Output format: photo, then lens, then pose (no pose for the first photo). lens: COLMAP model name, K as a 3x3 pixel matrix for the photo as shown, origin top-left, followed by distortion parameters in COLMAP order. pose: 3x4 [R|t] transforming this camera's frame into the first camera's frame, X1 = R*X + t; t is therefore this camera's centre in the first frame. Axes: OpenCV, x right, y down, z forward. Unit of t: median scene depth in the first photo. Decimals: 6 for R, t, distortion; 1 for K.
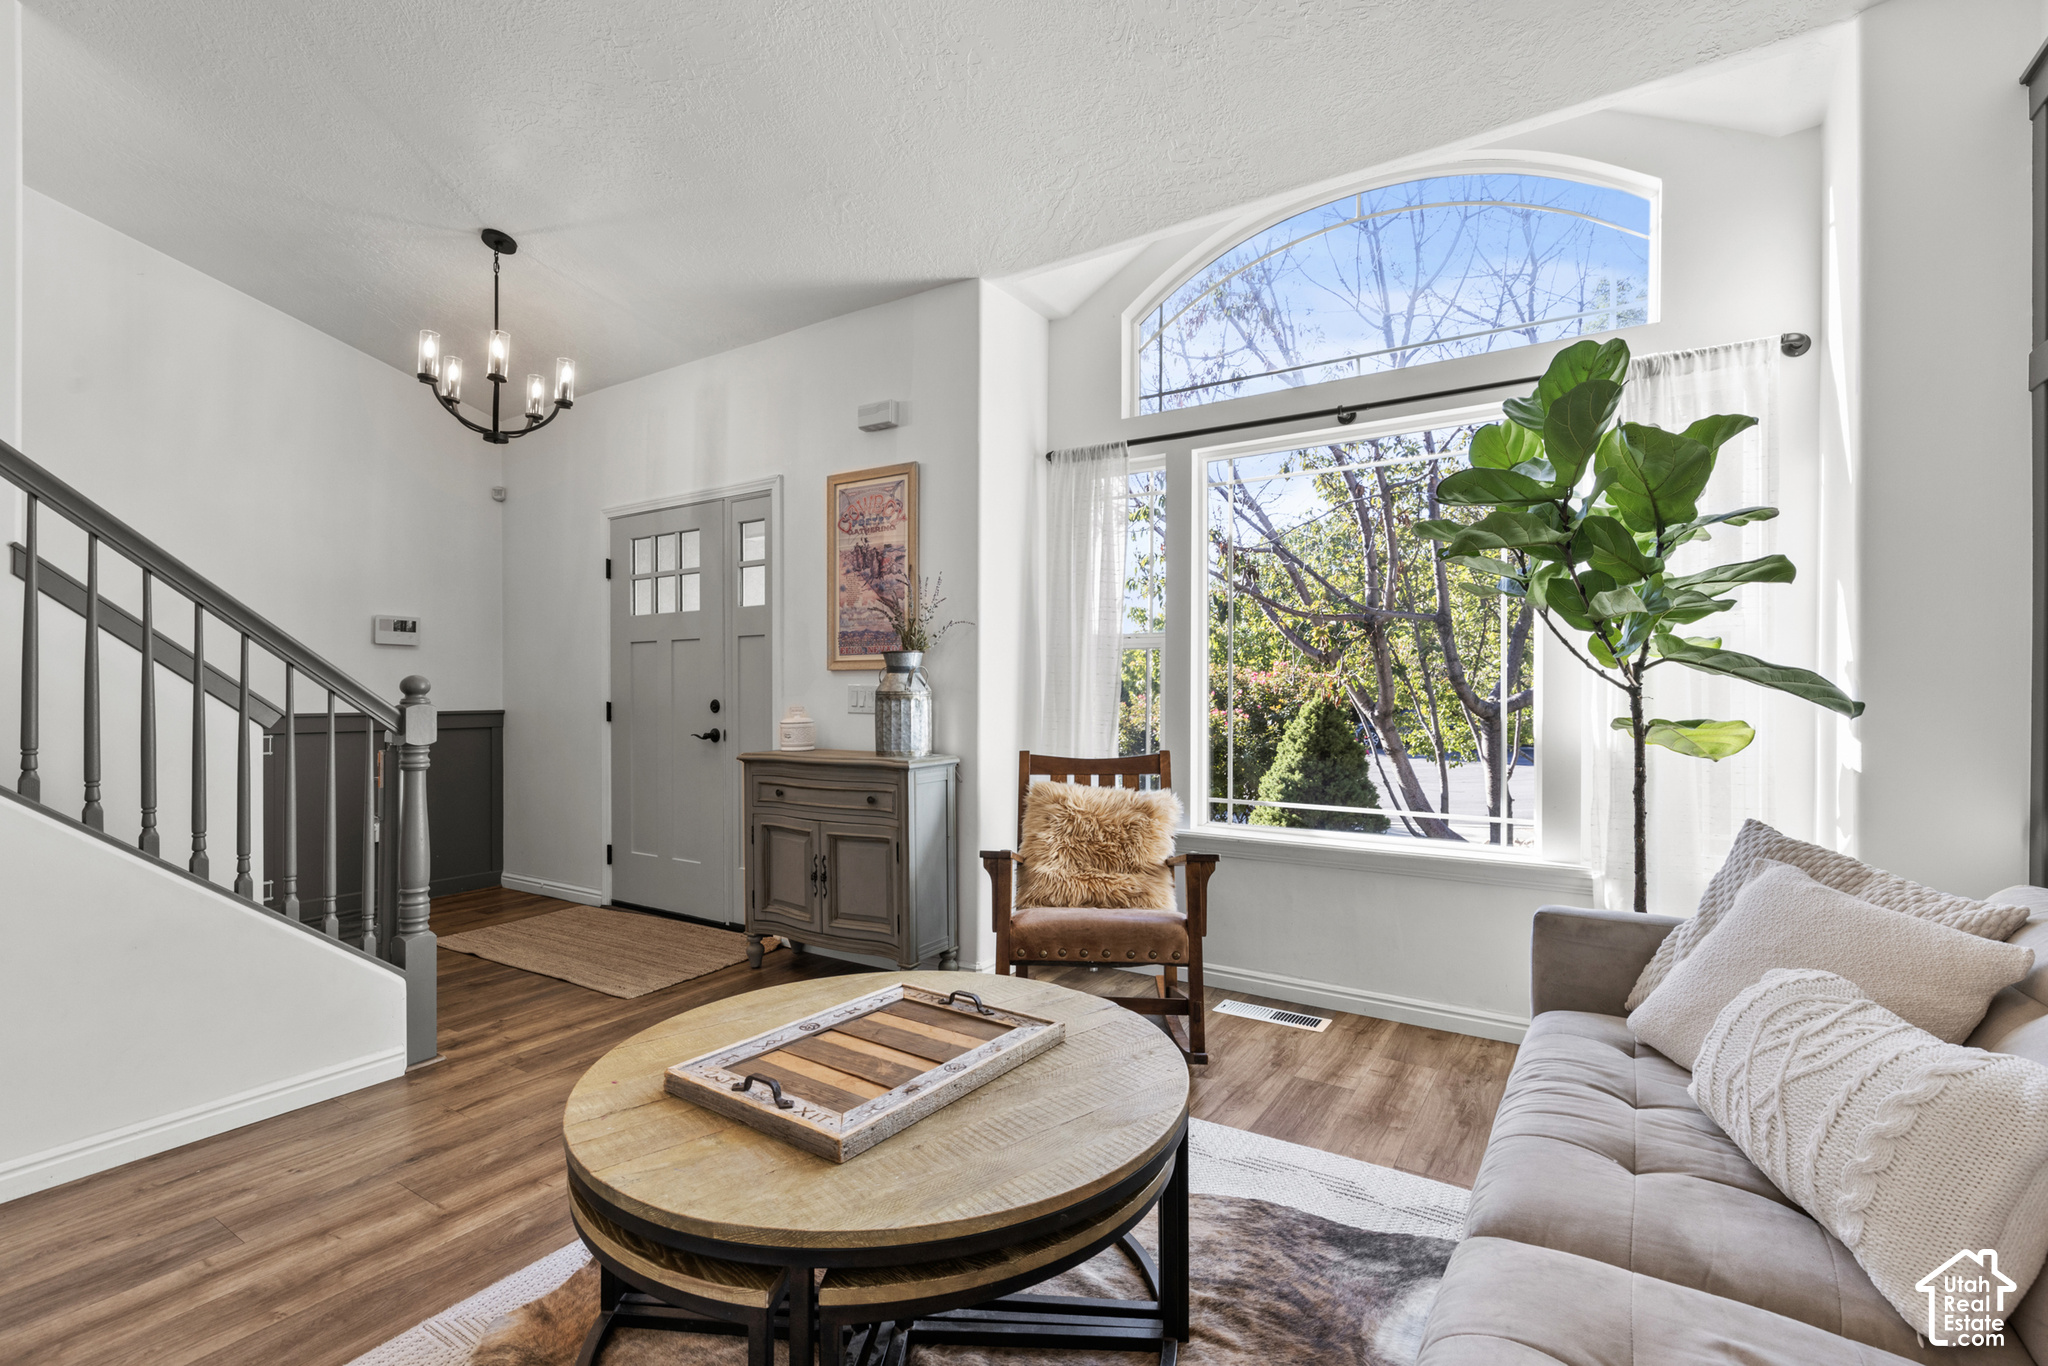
lens RADIAL K [[924.5, 0, 1030.3], [0, 924.5, 693.7], [0, 0, 1]] dist [0.003051, -0.000105]
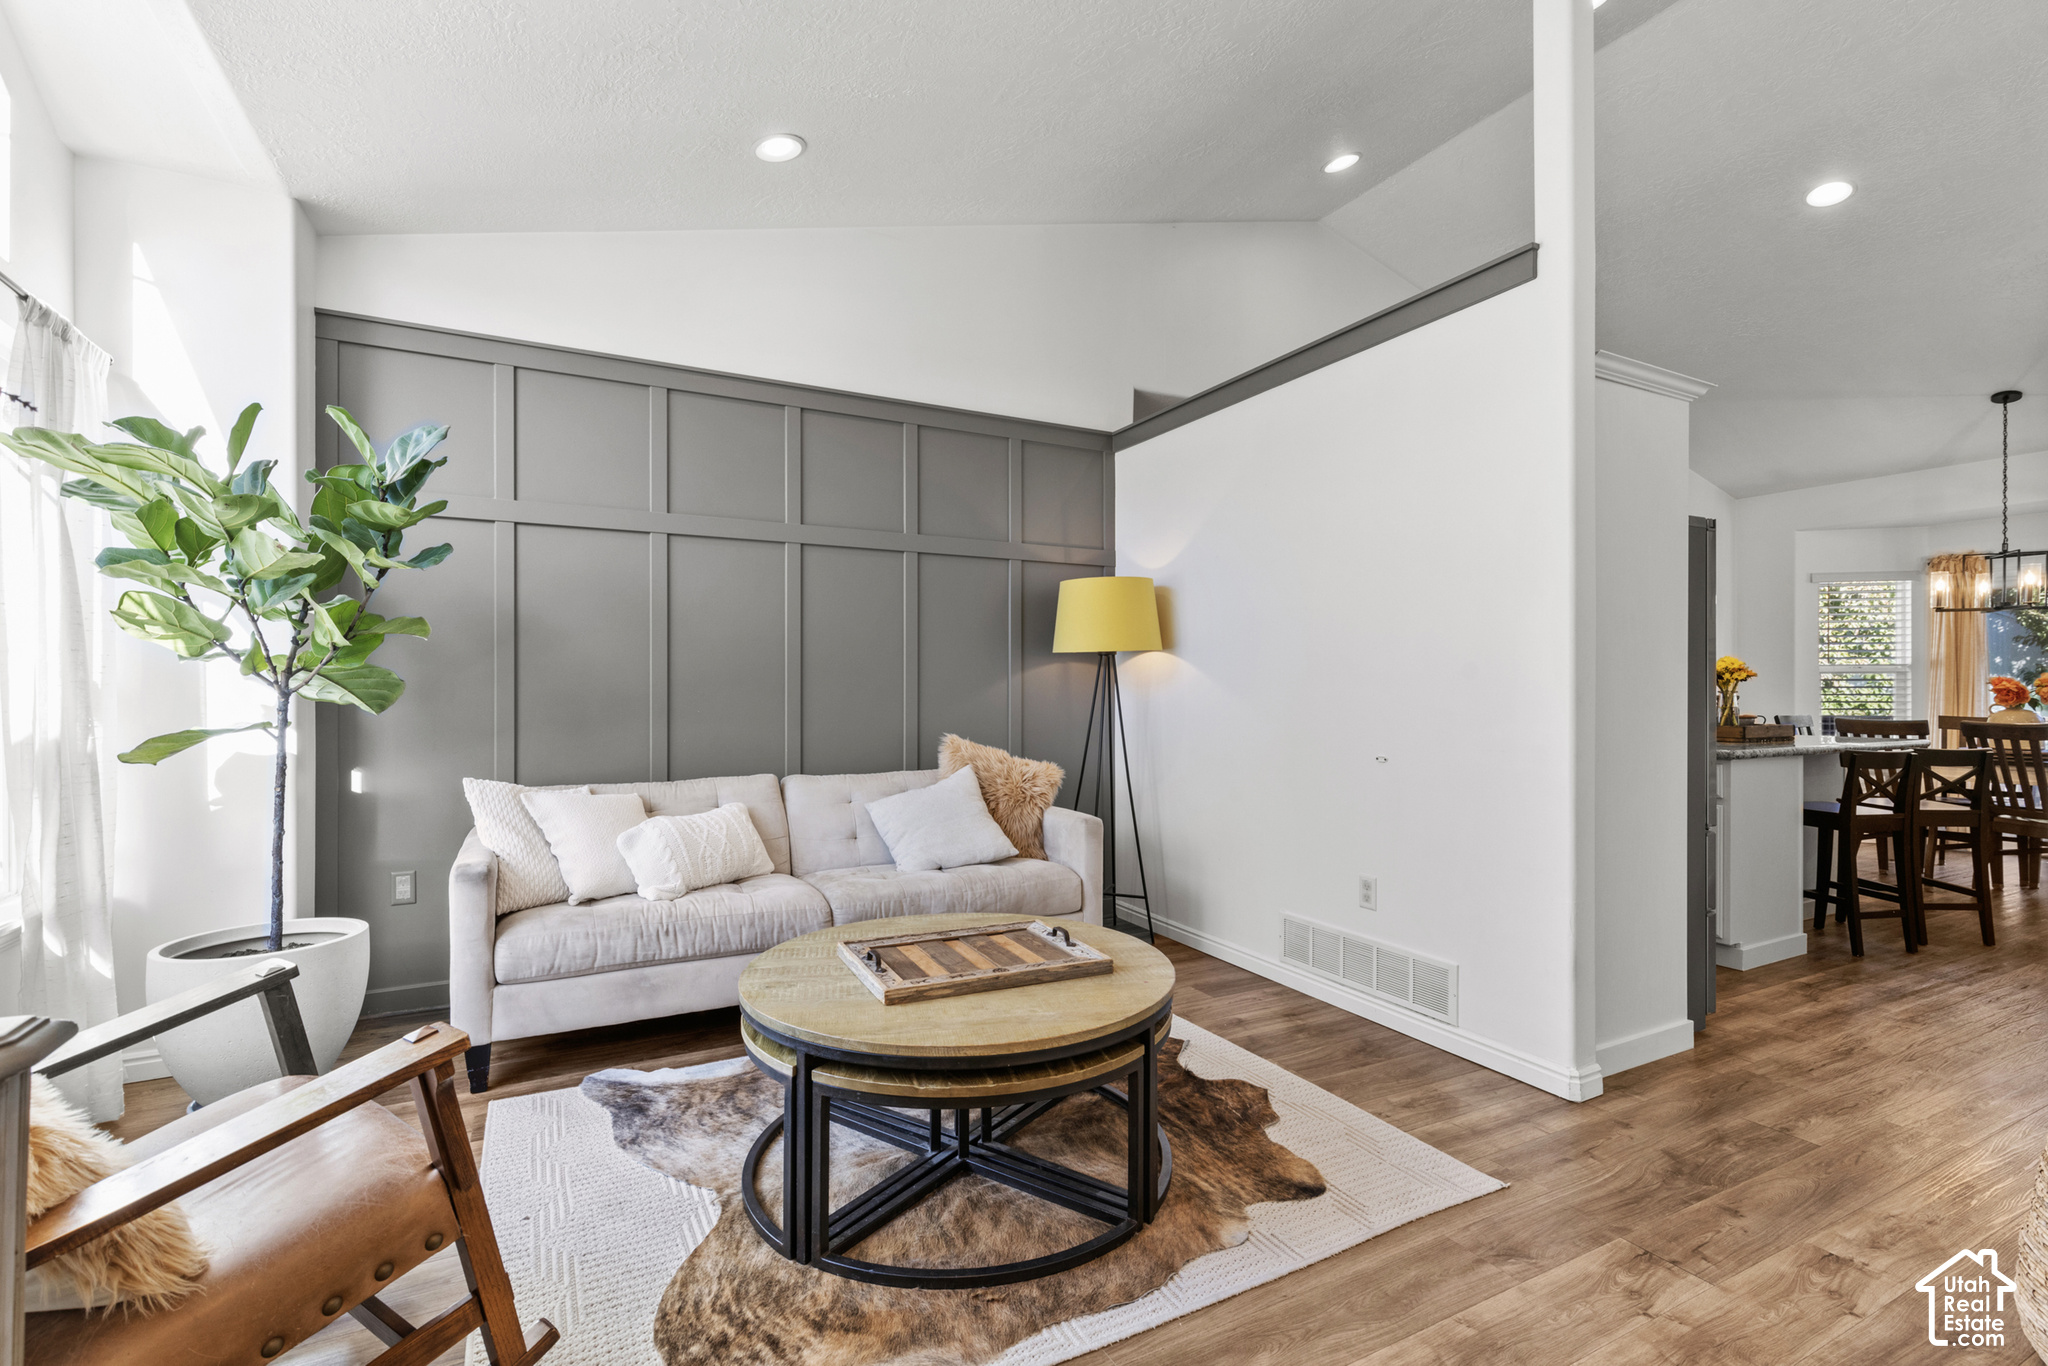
lens RADIAL K [[924.5, 0, 1018.7], [0, 924.5, 685.6], [0, 0, 1]] dist [0.003051, -0.000105]
pose [[-0.874718, 0.000574, 0.484632, -0.577825], [-0.002349, 0.999983, -0.005425, -0.010069], [-0.484626, -0.005883, -0.874702, 1.396401]]
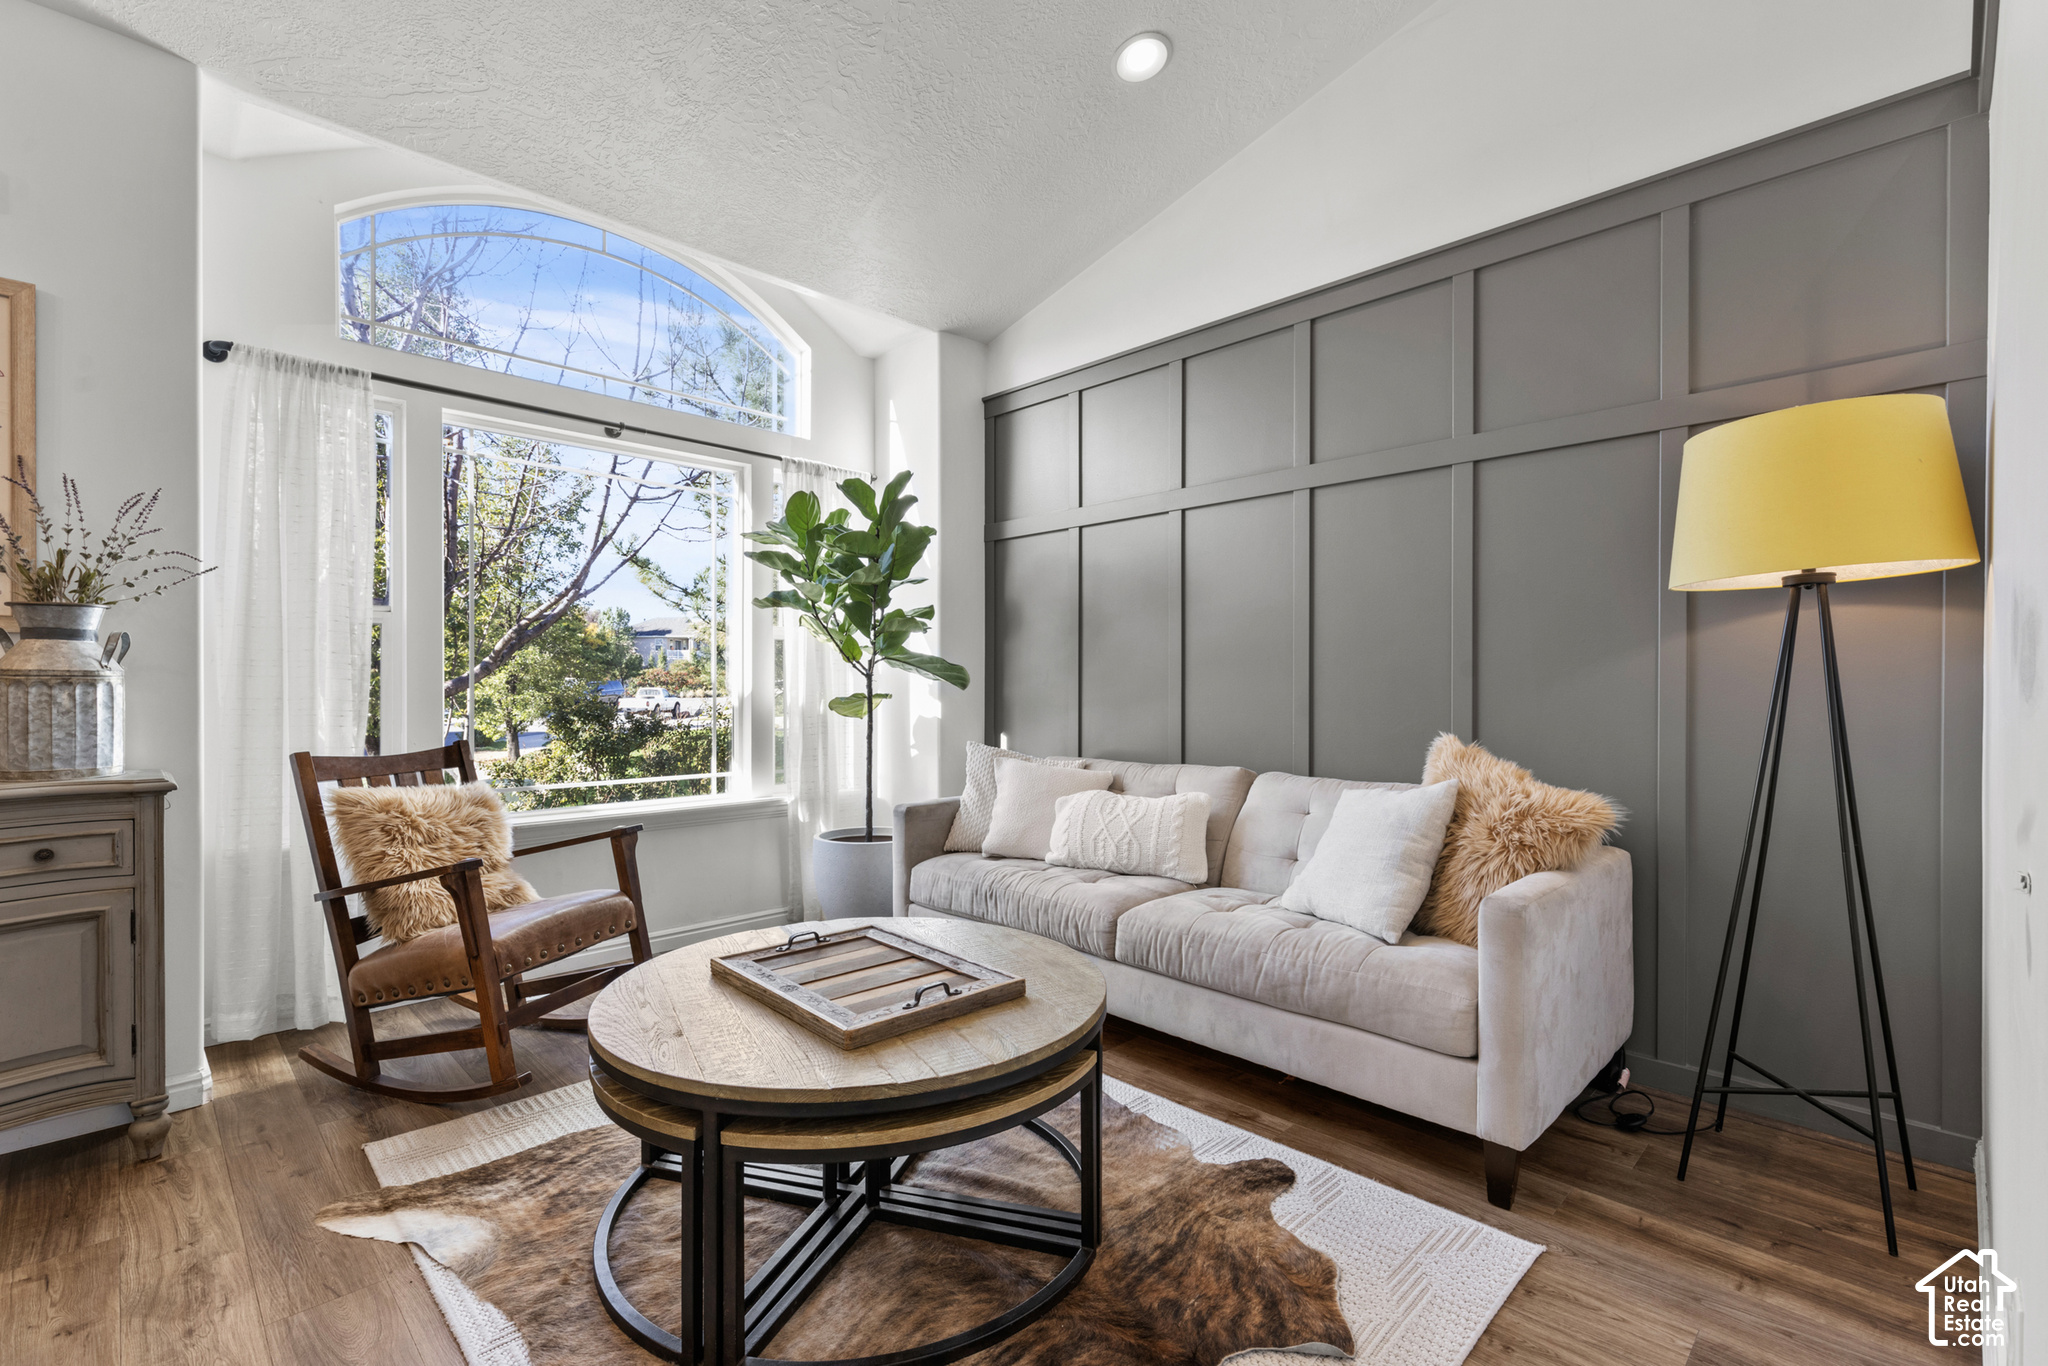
lens RADIAL K [[924.5, 0, 1023.9], [0, 924.5, 688.3], [0, 0, 1]] dist [0.003051, -0.000105]
pose [[0.206201, -0.004282, 0.978500, -0.815099], [0.002488, 0.999989, 0.003851, 0.011086], [-0.978506, 0.001640, 0.206210, 0.354208]]
